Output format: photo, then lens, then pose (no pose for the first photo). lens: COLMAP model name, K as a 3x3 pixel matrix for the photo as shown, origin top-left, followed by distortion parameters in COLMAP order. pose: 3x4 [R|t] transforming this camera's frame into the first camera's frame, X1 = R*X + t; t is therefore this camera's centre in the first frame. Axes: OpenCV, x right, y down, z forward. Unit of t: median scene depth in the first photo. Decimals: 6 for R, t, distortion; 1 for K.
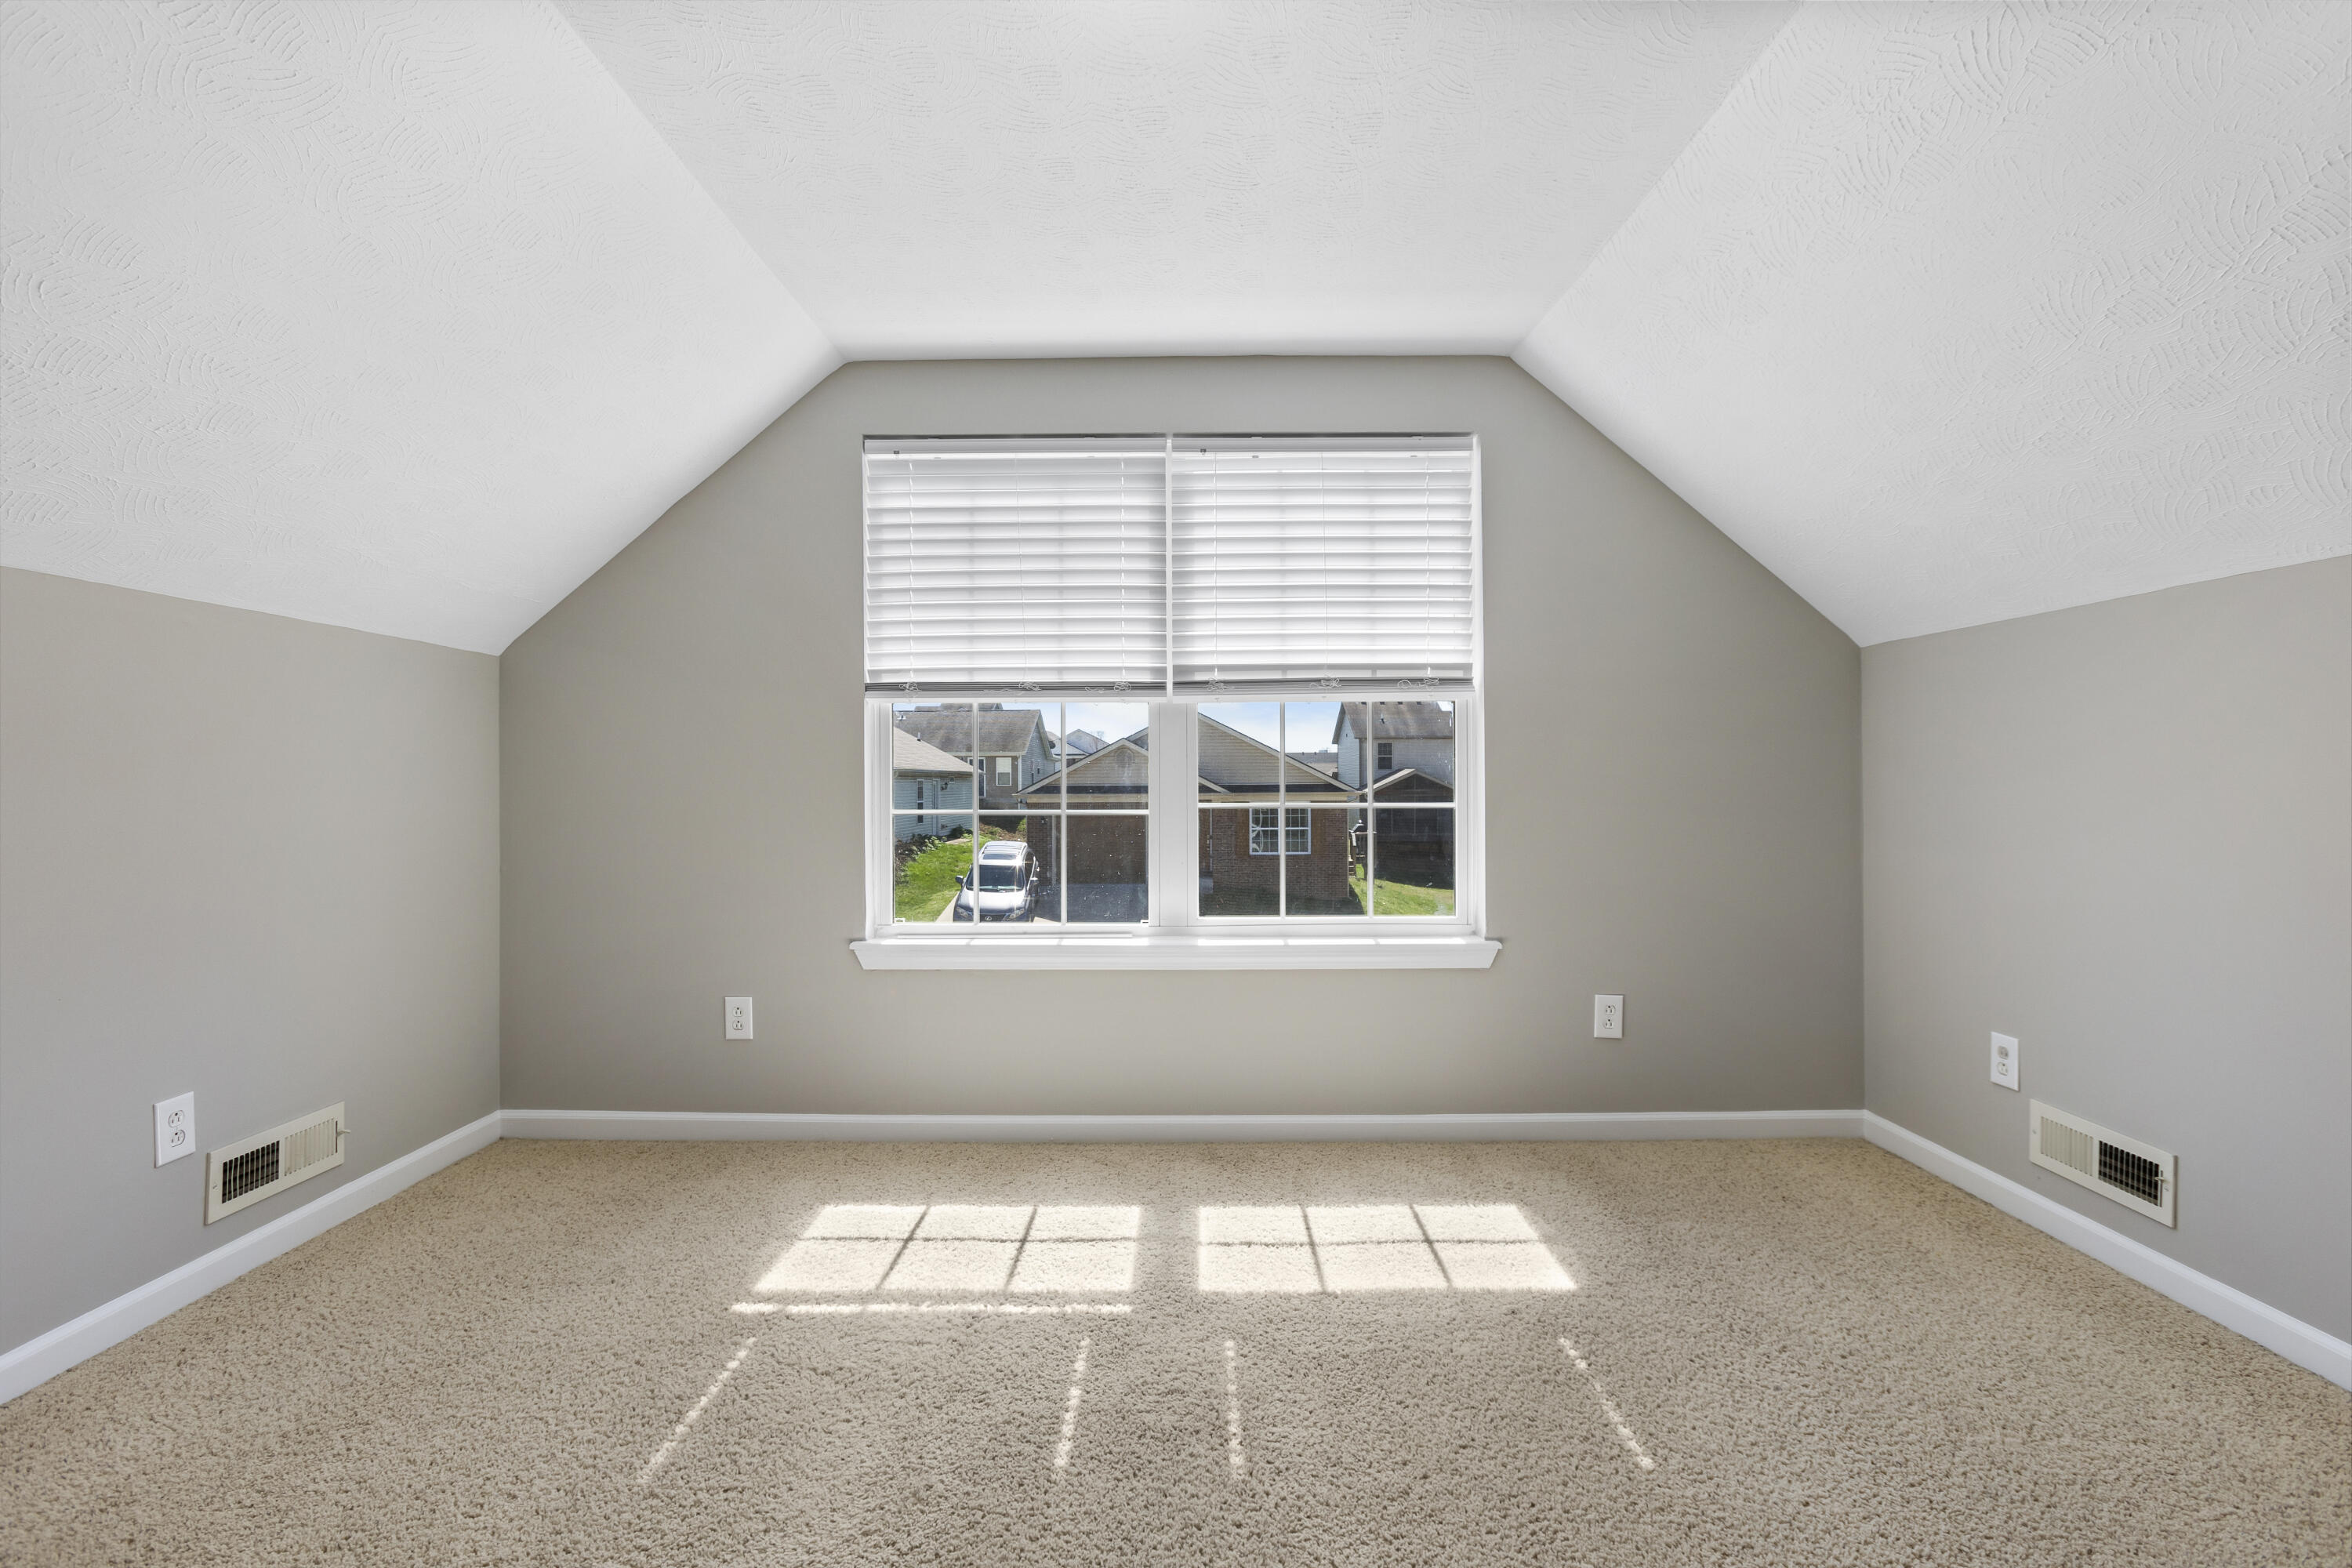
lens RADIAL K [[1026.8, 0, 1181.9], [0, 1026.8, 779.0], [0, 0, 1]] dist [-0.013523, 0.007080]
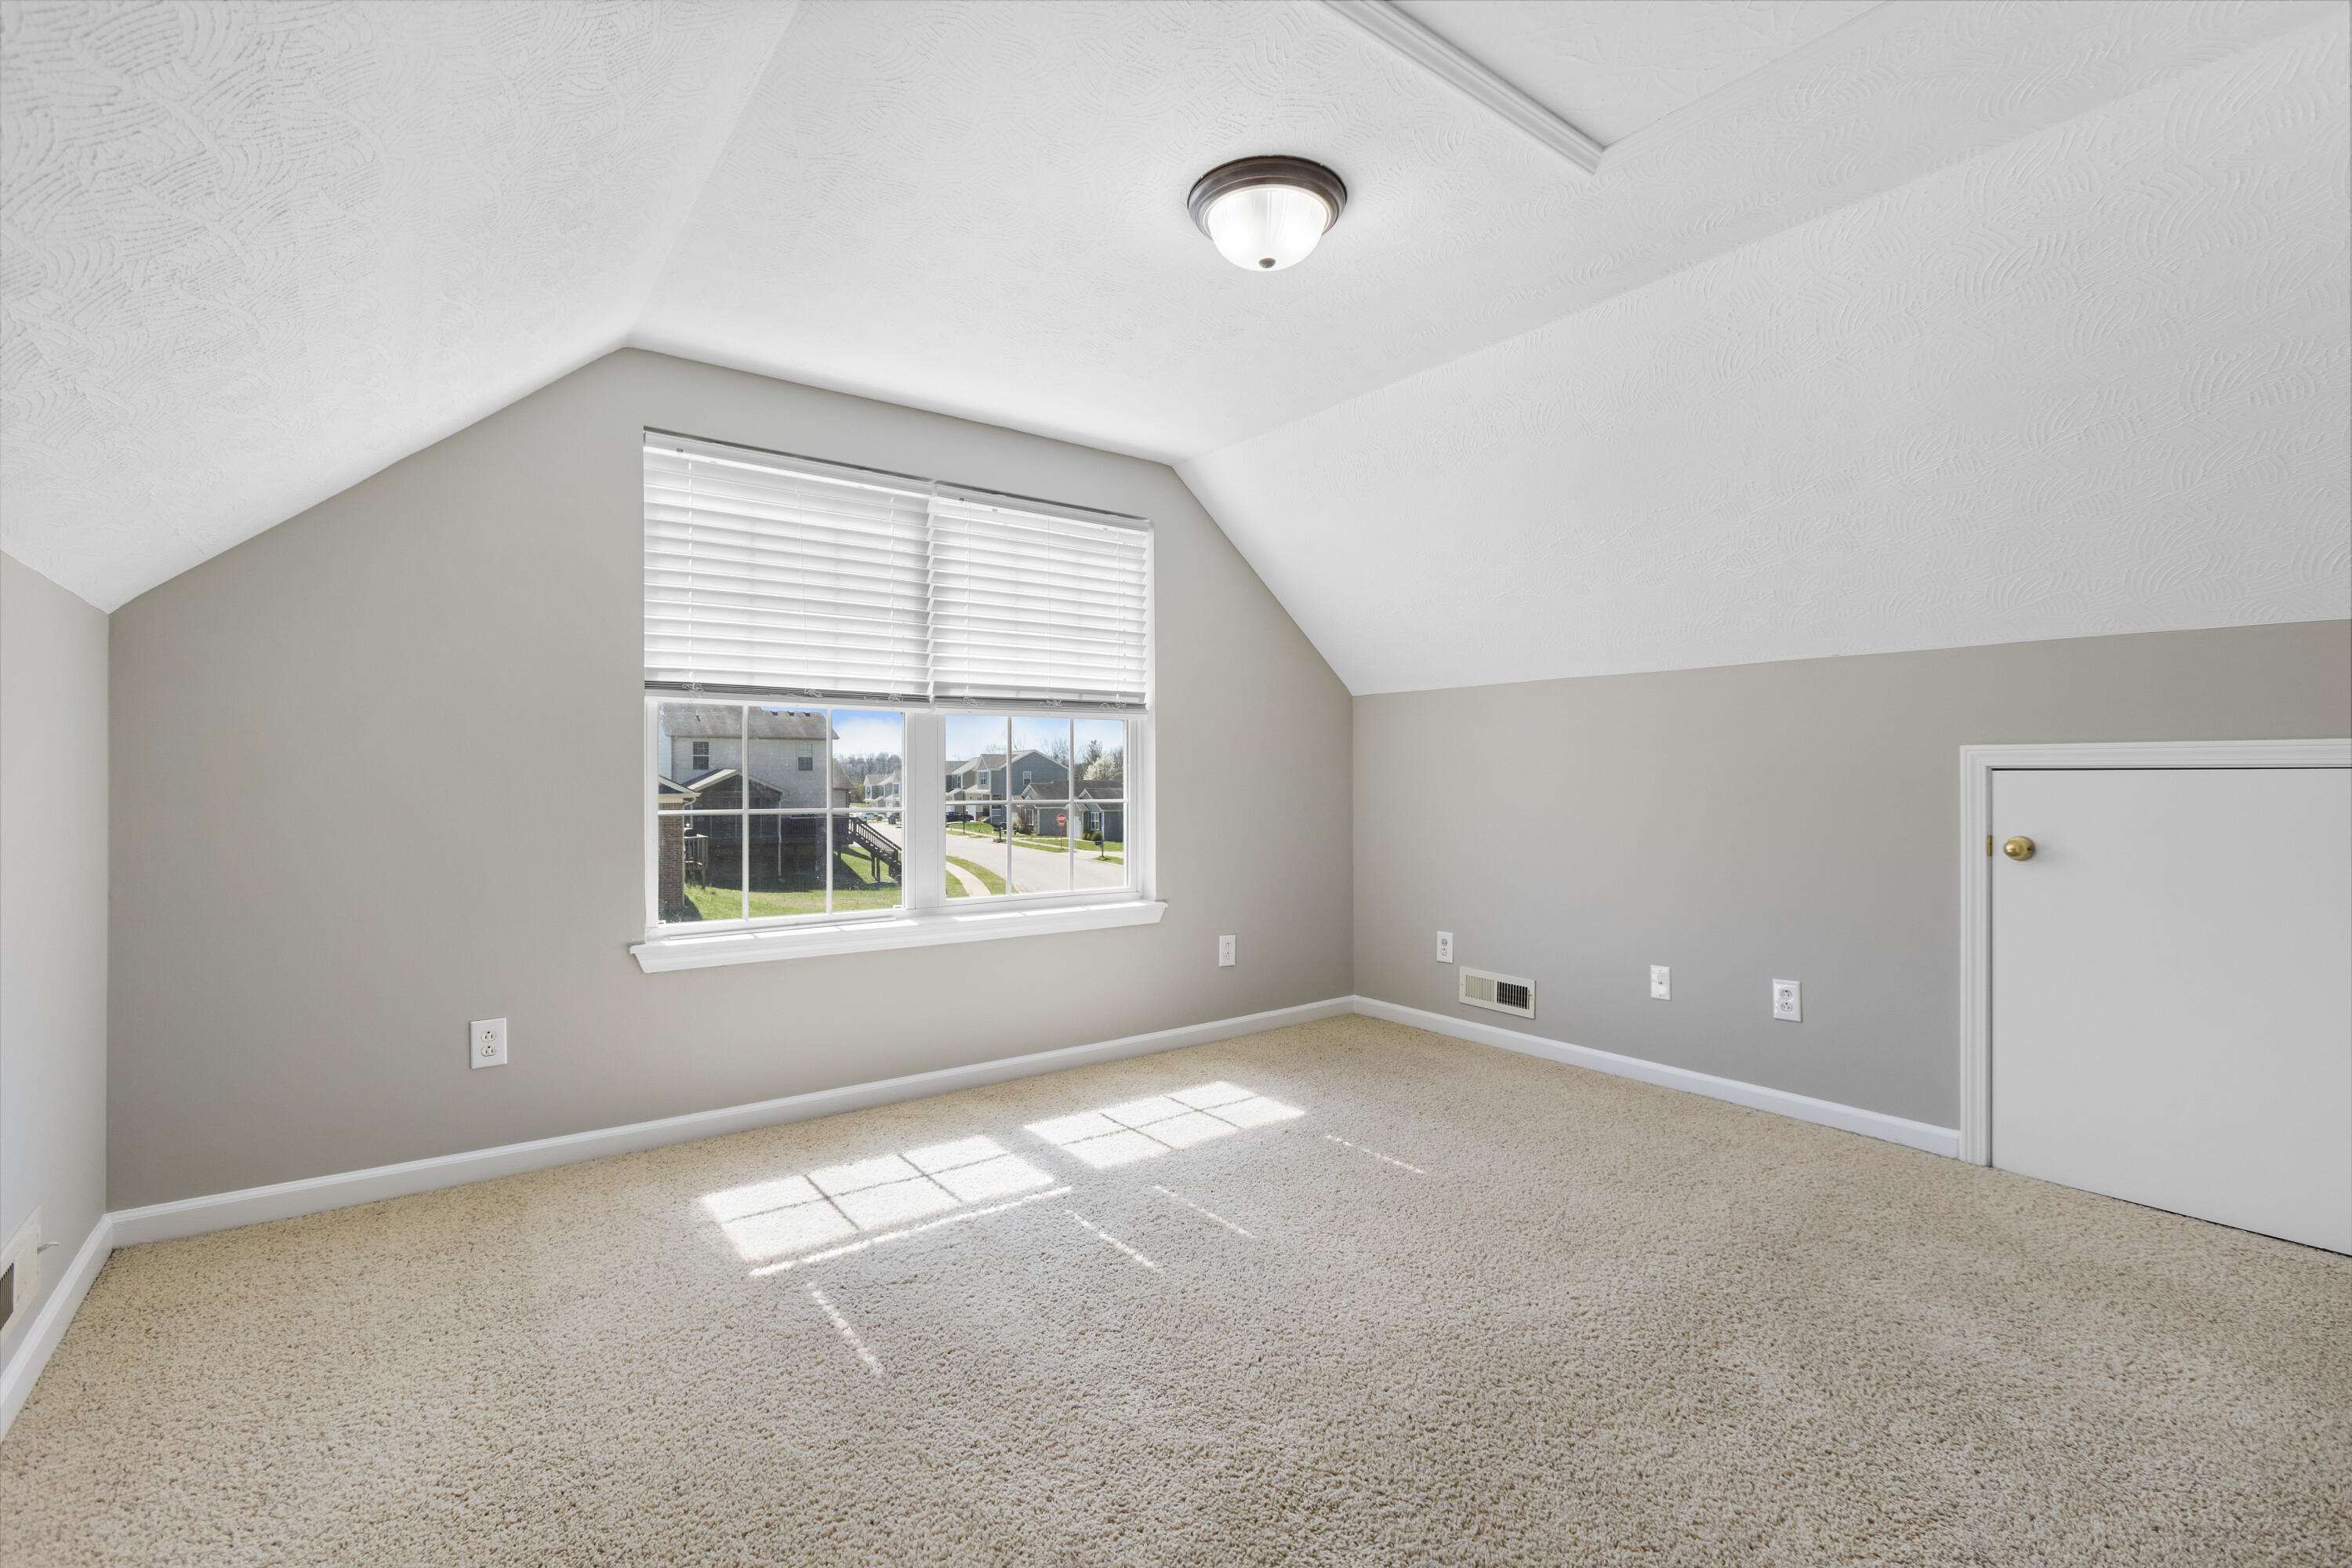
lens RADIAL K [[1026.8, 0, 1158.6], [0, 1026.8, 778.2], [0, 0, 1]] dist [-0.013523, 0.007080]
pose [[0.803552, 0.004113, 0.595220, -0.499026], [-0.002592, 0.999991, -0.003412, 0.001444], [-0.595229, 0.001199, 0.803555, -0.075425]]
